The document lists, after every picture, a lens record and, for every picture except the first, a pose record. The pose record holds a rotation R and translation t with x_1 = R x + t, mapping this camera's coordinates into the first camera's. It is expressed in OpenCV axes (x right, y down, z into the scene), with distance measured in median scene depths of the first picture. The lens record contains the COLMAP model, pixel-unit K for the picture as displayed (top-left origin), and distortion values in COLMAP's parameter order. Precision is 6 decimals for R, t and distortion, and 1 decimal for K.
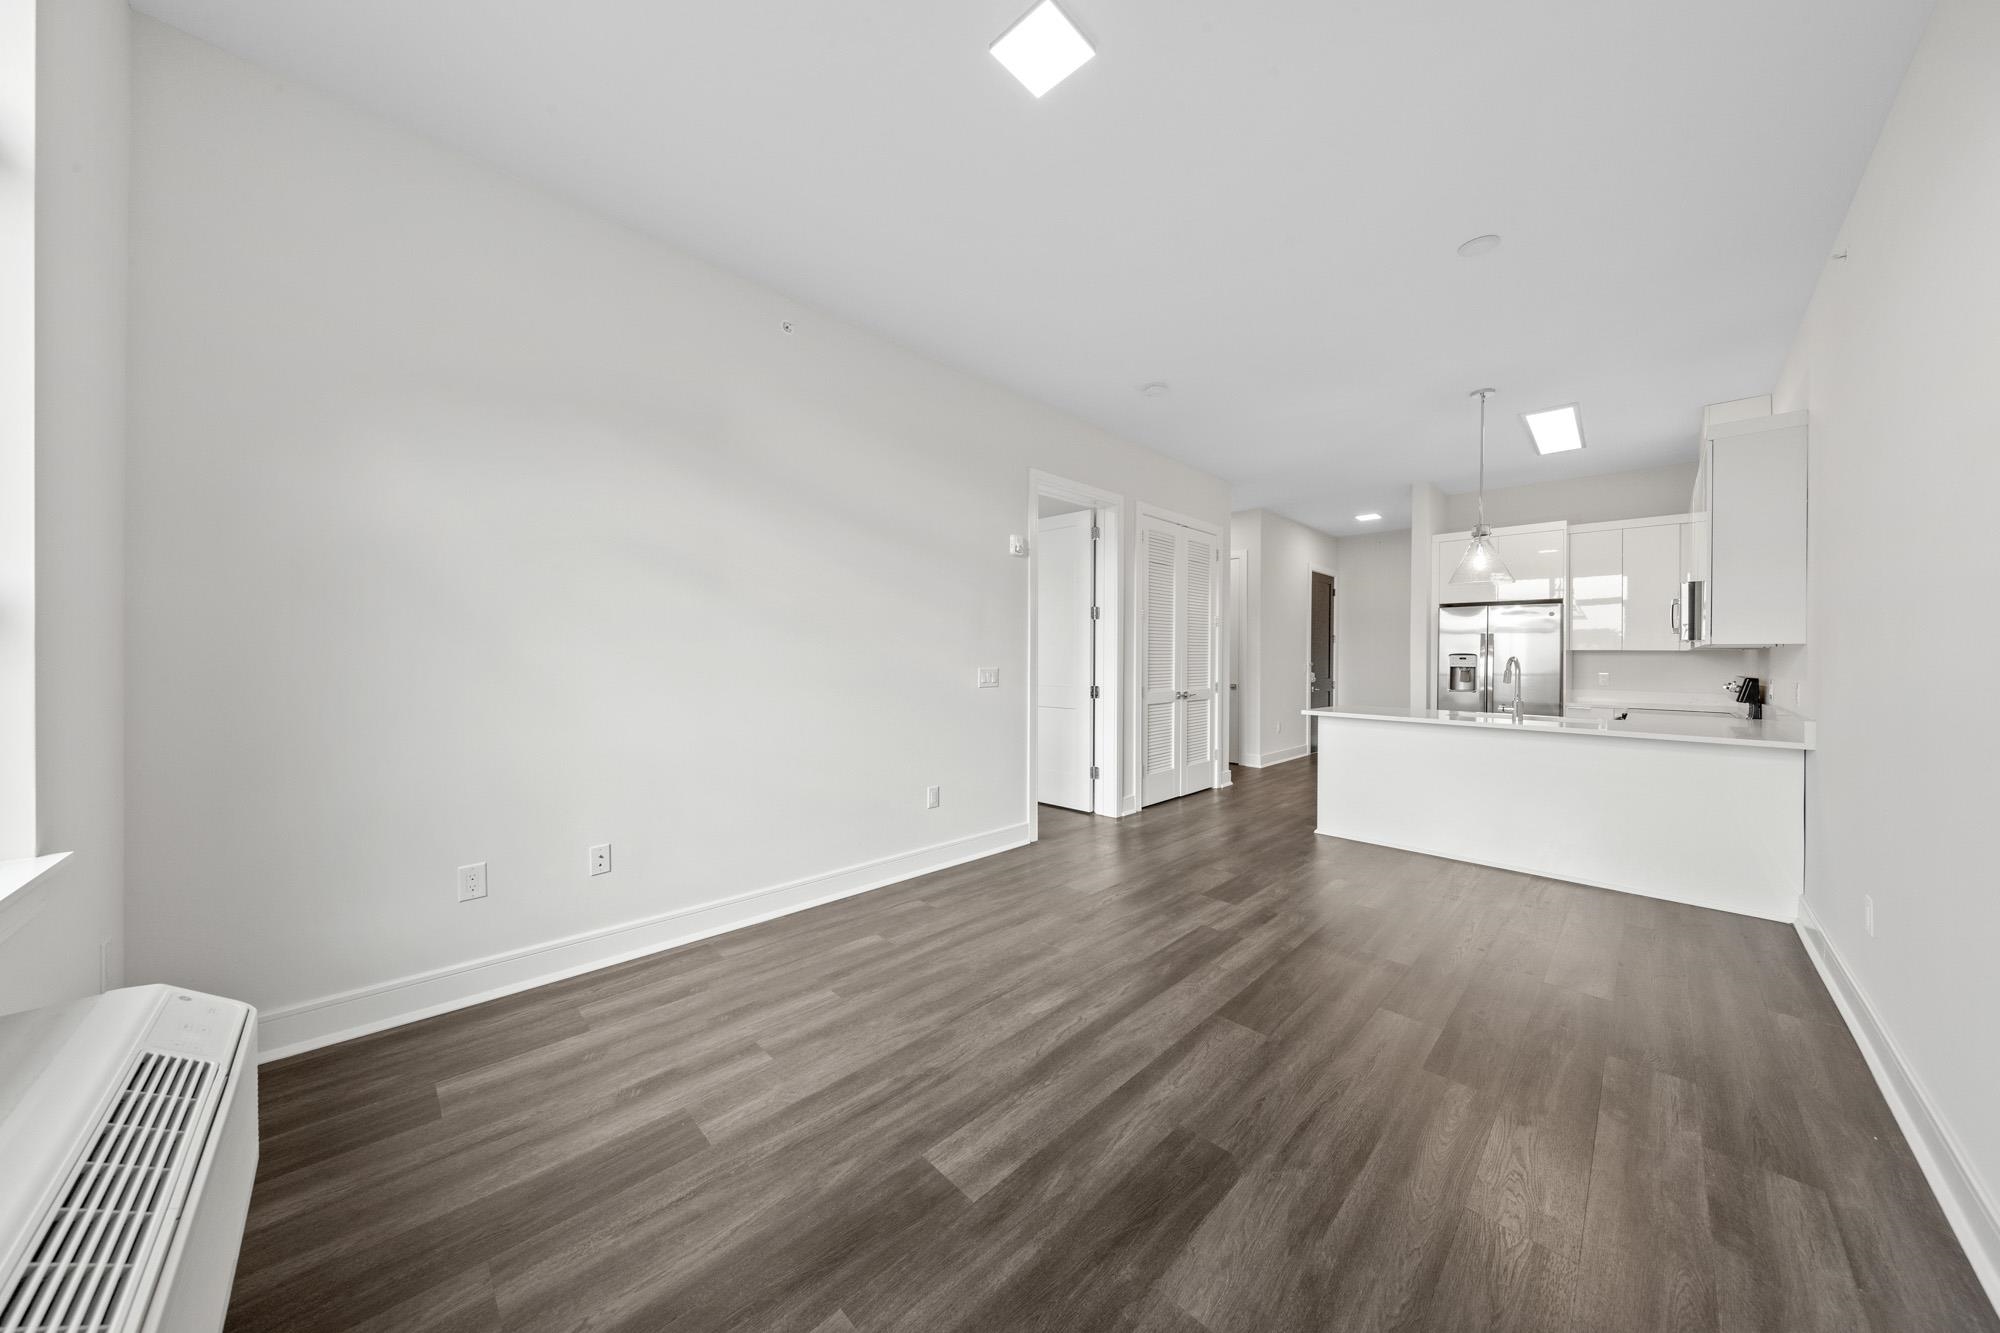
lens RADIAL K [[628.7, 0, 996.9], [0, 628.7, 662.5], [0, 0, 1]] dist [0.000347, -0.000274]
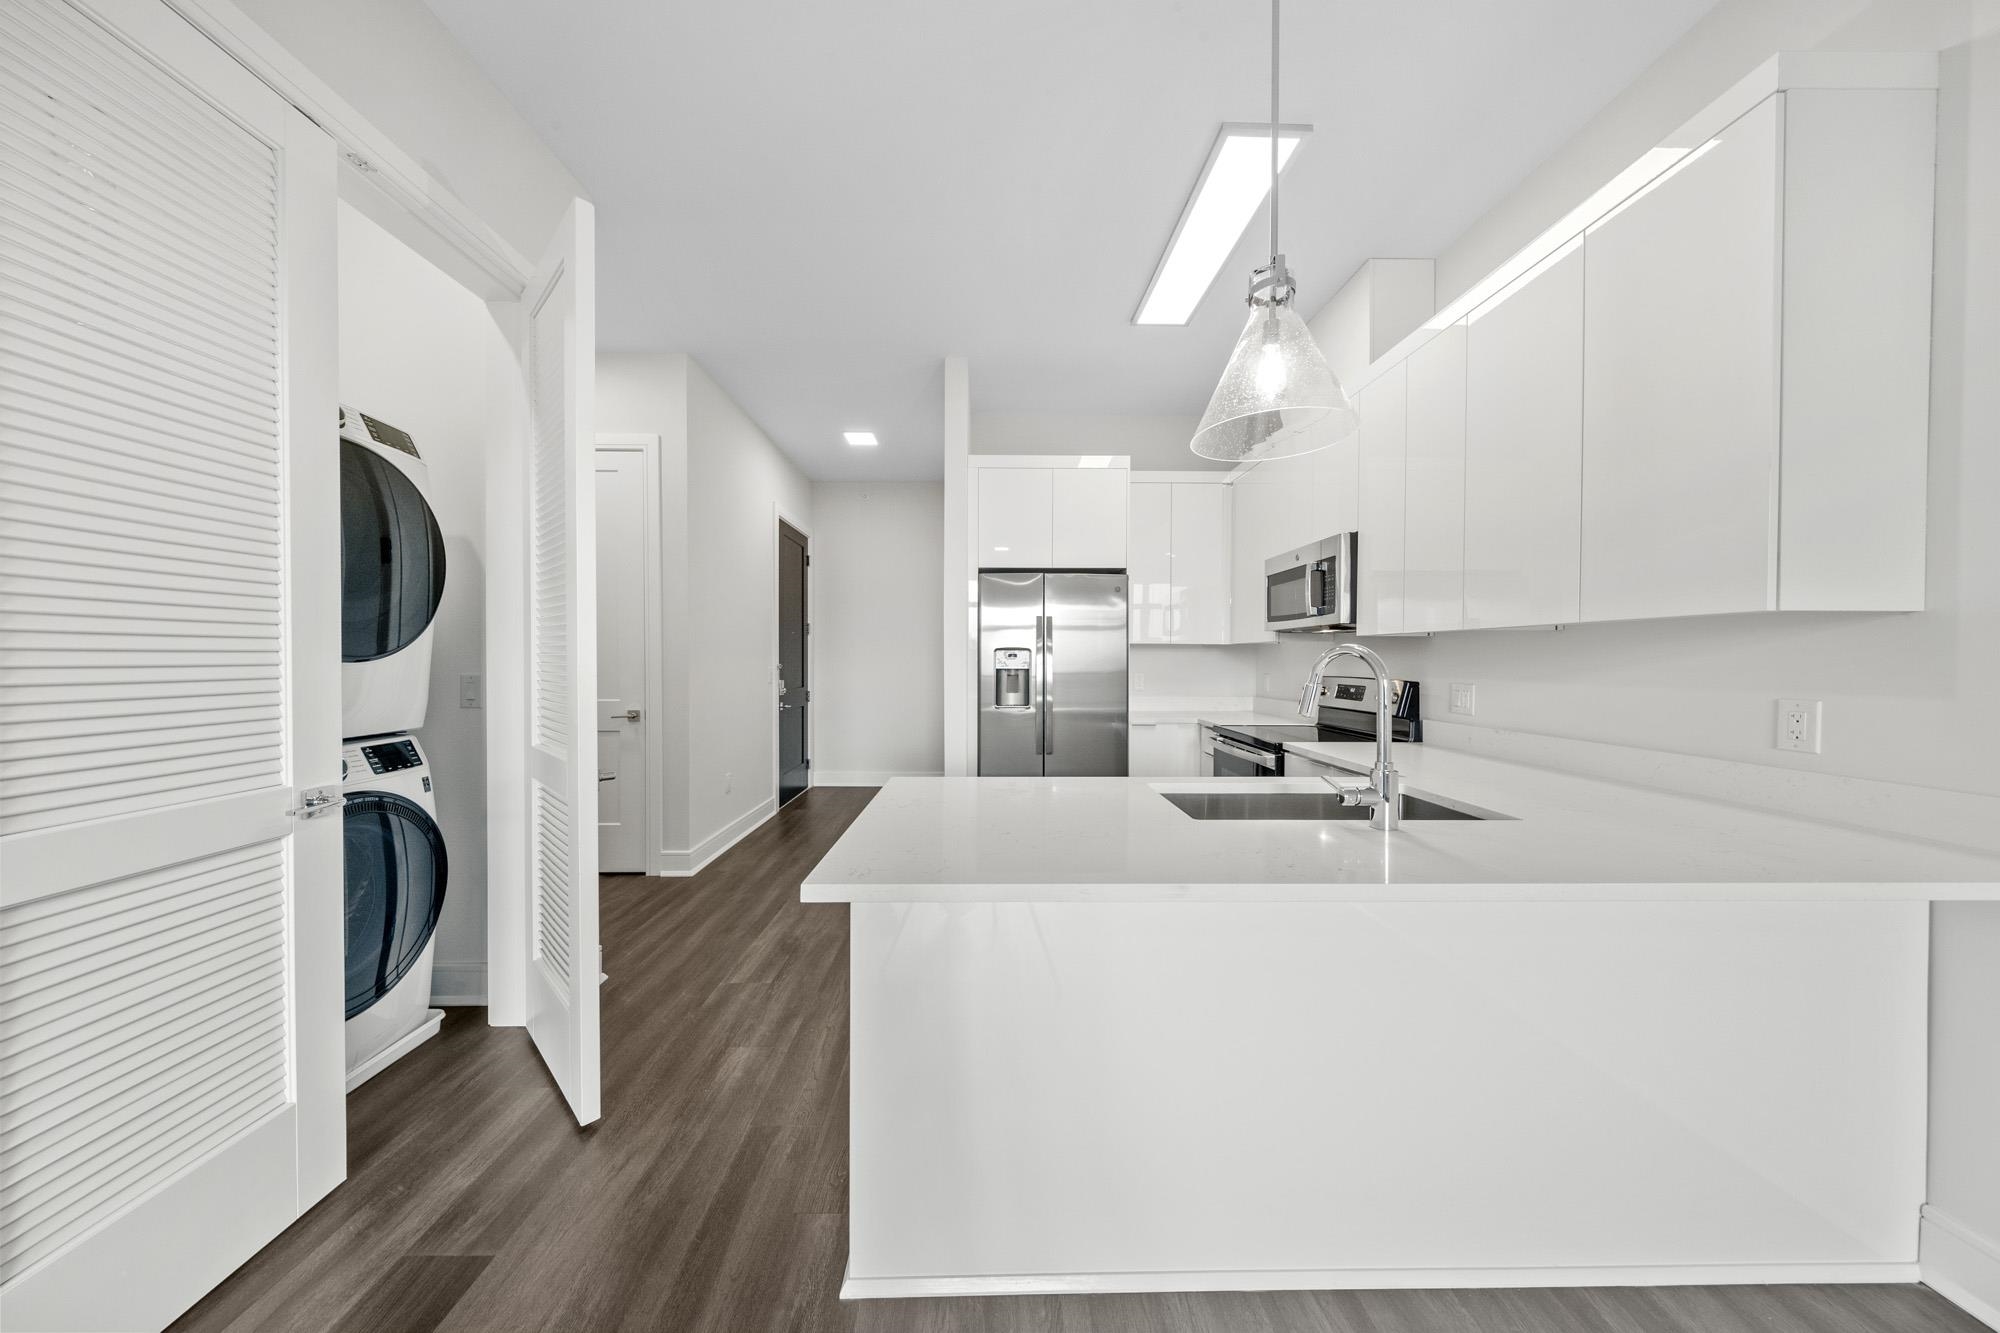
lens RADIAL K [[628.7, 0, 1004.3], [0, 628.7, 668.0], [0, 0, 1]] dist [0.000347, -0.000274]
pose [[0.677829, -0.015649, 0.735053, 0.220879], [0.010580, 0.999878, 0.011530, -0.001028], [-0.735144, -0.000038, 0.677911, 0.474015]]
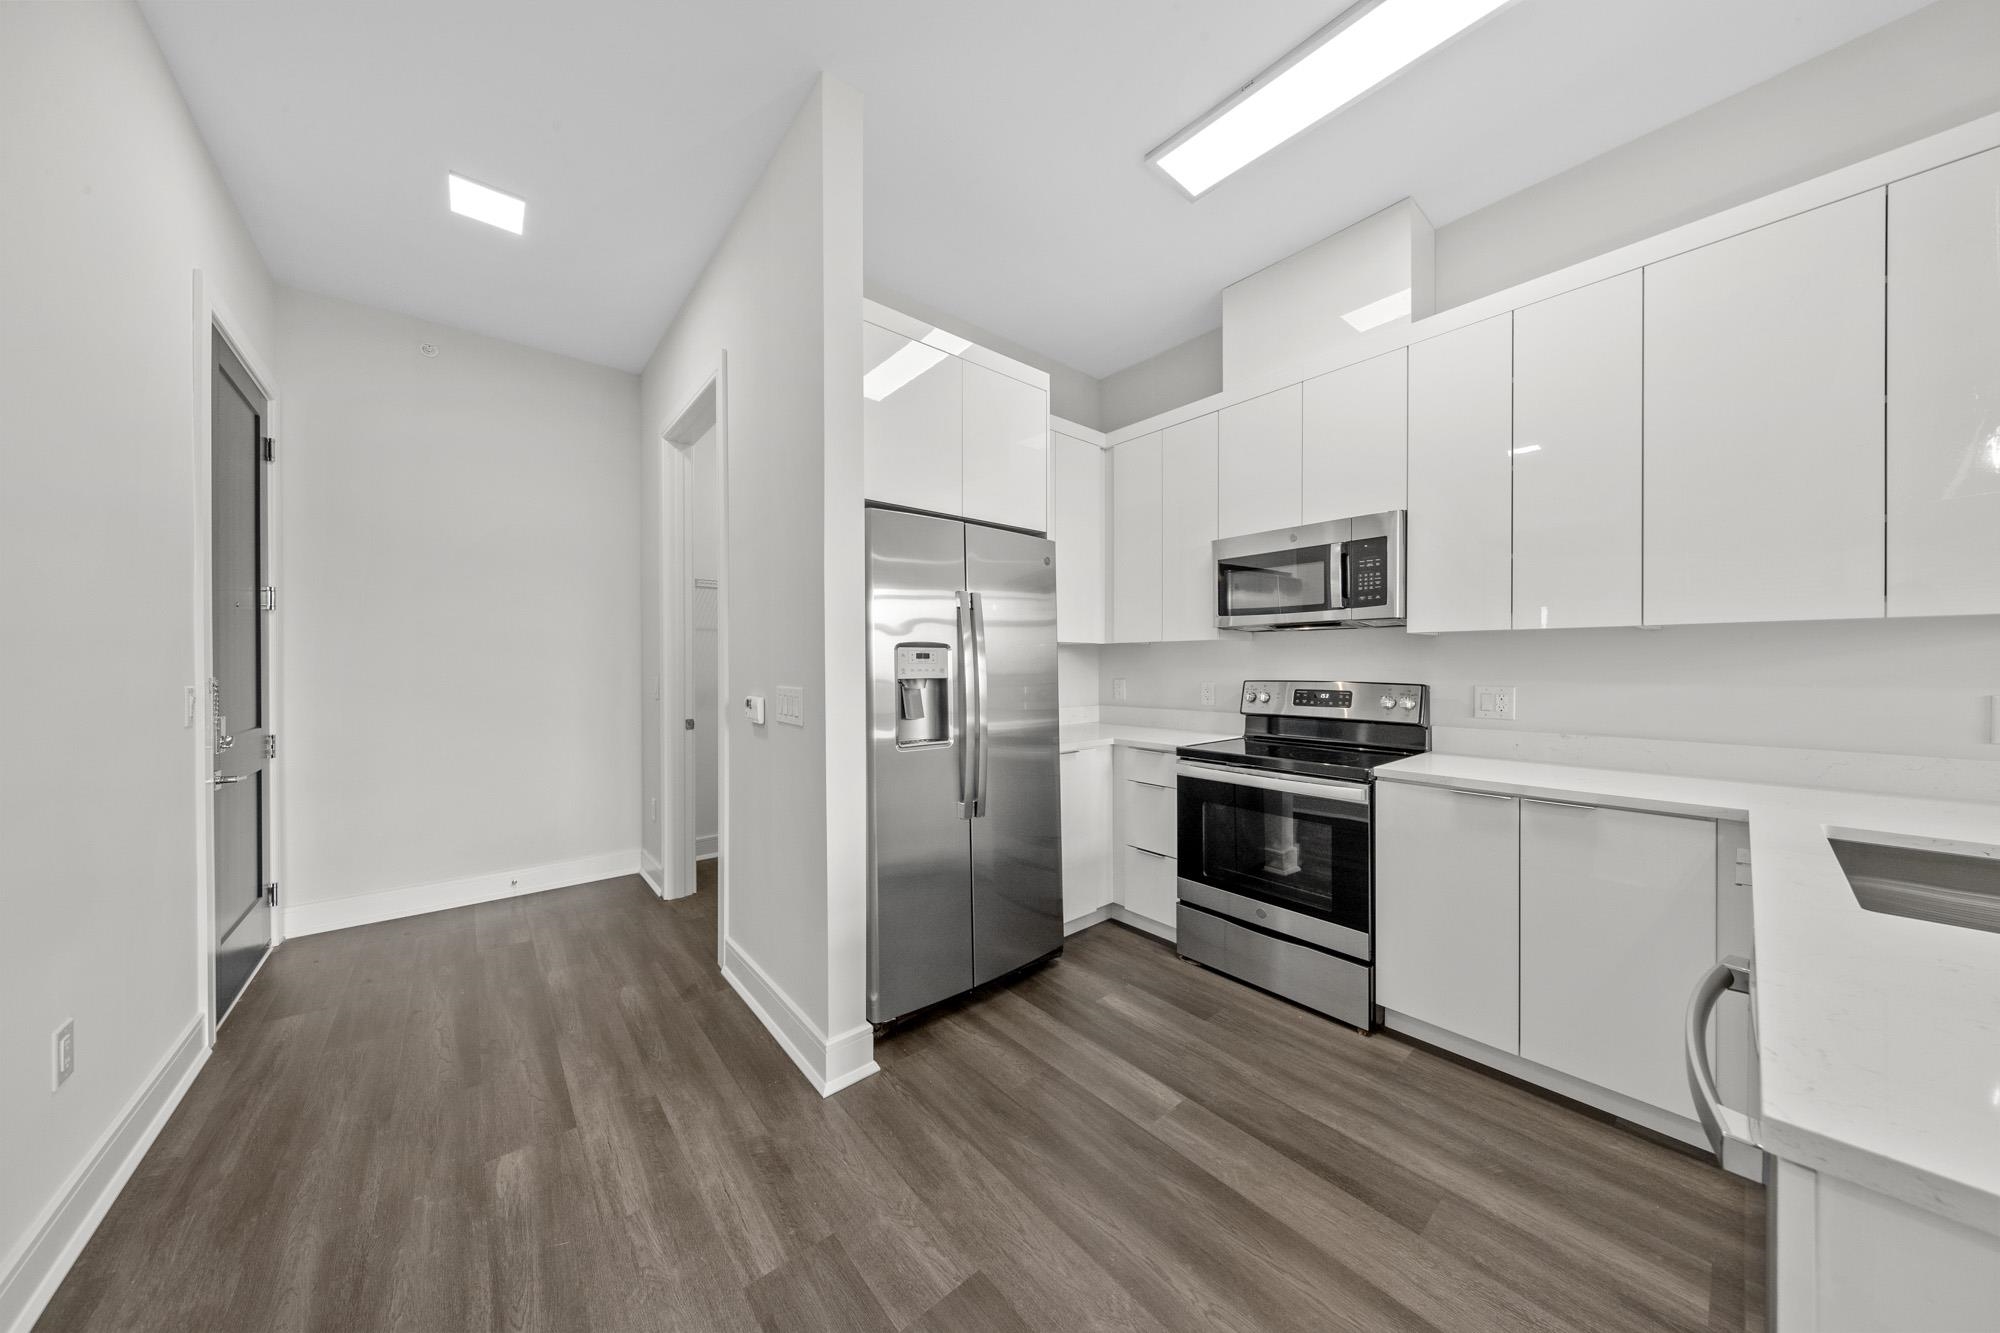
lens RADIAL K [[628.7, 0, 1003.4], [0, 628.7, 667.5], [0, 0, 1]] dist [0.000347, -0.000274]
pose [[0.069655, -0.014278, 0.997469, 0.309525], [0.014270, 0.999810, 0.013315, -0.003423], [-0.997469, 0.013306, 0.069845, 0.767303]]
